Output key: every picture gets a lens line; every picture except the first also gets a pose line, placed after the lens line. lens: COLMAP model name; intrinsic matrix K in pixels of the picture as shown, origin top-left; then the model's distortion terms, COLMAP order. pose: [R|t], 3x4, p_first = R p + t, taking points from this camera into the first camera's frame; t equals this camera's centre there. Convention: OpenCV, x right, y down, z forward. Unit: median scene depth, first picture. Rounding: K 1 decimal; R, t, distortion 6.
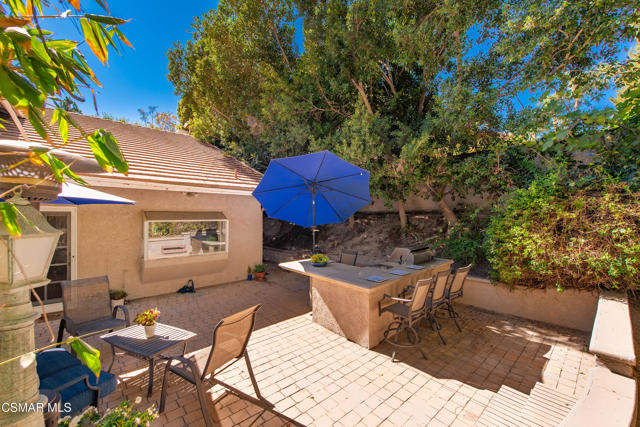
lens RADIAL K [[260.1, 0, 319.0], [0, 260.1, 214.0], [0, 0, 1]] dist [0.002042, 0.000001]
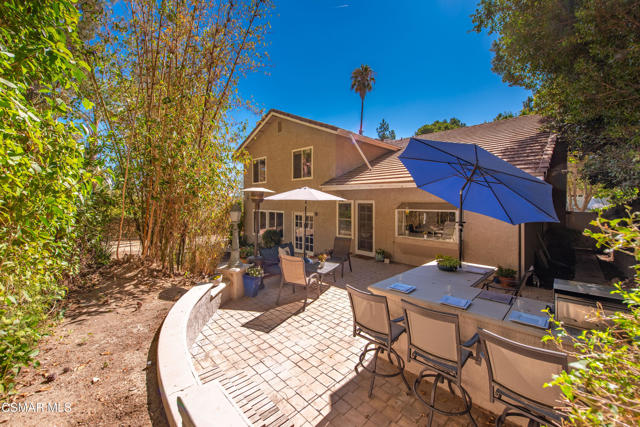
lens RADIAL K [[260.1, 0, 324.2], [0, 260.1, 206.4], [0, 0, 1]] dist [0.002042, 0.000001]
pose [[0.036072, 0.019165, -0.999165, 0.811808], [0.003081, 0.999809, 0.019288, -0.021847], [0.999344, -0.003774, 0.036006, 0.575148]]
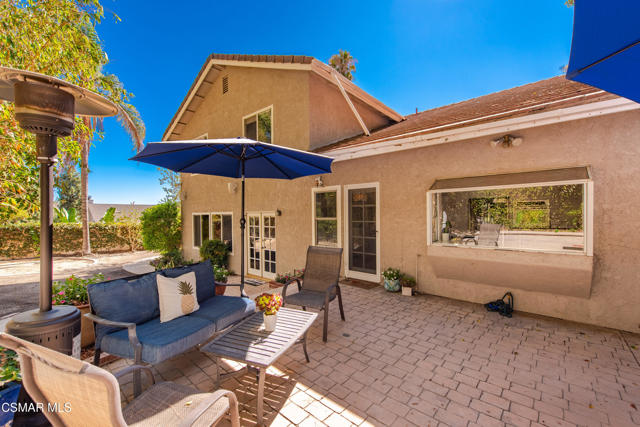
lens RADIAL K [[260.1, 0, 316.7], [0, 260.1, 218.2], [0, 0, 1]] dist [0.002042, 0.000001]
pose [[0.096289, 0.004886, -0.995341, 0.040601], [0.012372, 0.999905, 0.006105, 0.099054], [0.995277, -0.012902, 0.096219, 0.646114]]
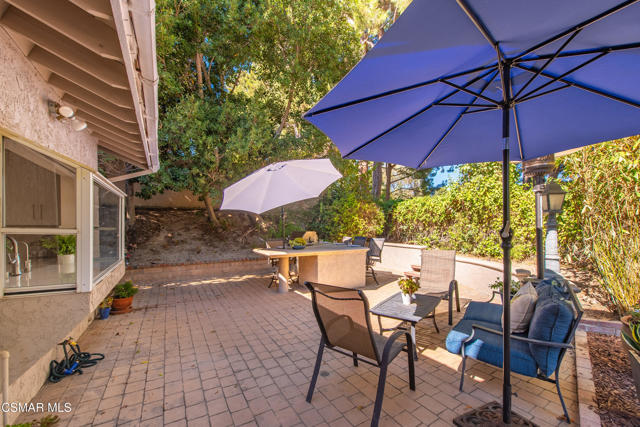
lens RADIAL K [[260.1, 0, 320.2], [0, 260.1, 216.3], [0, 0, 1]] dist [0.002042, 0.000001]
pose [[0.240130, 0.006171, 0.970721, -0.957753], [0.000191, 0.999979, -0.006404, 0.089861], [-0.970741, 0.001723, 0.240123, 0.662284]]
